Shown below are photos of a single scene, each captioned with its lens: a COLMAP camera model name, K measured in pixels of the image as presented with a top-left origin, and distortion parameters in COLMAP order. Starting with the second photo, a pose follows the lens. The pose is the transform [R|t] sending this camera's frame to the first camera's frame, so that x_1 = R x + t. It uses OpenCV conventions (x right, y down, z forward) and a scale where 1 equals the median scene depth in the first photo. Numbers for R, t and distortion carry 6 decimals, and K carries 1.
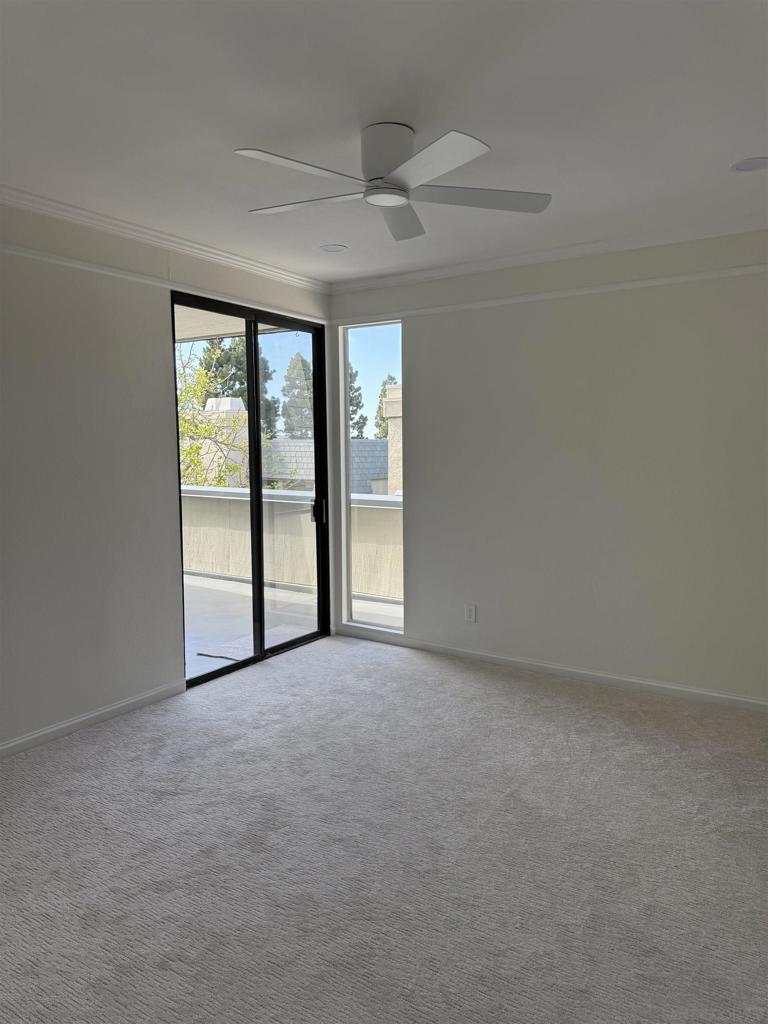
lens RADIAL K [[716.4, 0, 377.9], [0, 716.4, 507.0], [0, 0, 1]] dist [0.105021, -0.119723]
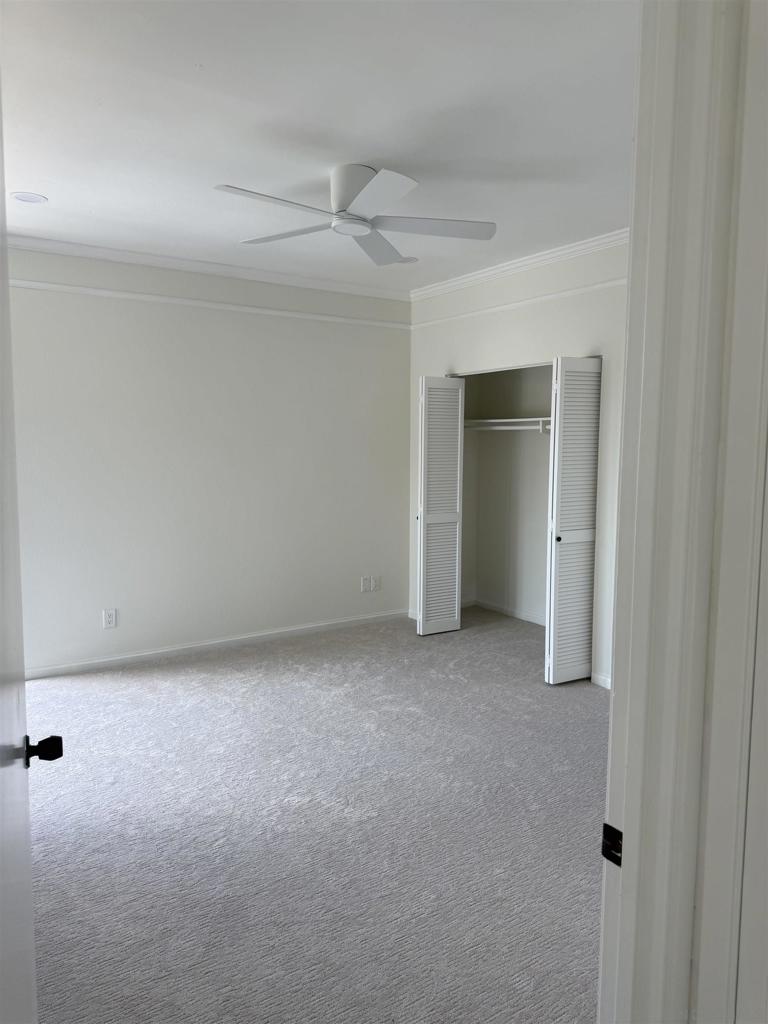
lens RADIAL K [[716.4, 0, 377.9], [0, 716.4, 507.0], [0, 0, 1]] dist [0.105021, -0.119723]
pose [[0.402144, -0.085659, 0.911561, -0.686353], [0.082529, 0.994952, 0.057087, -0.026106], [-0.911849, 0.052273, 0.407183, 0.341040]]
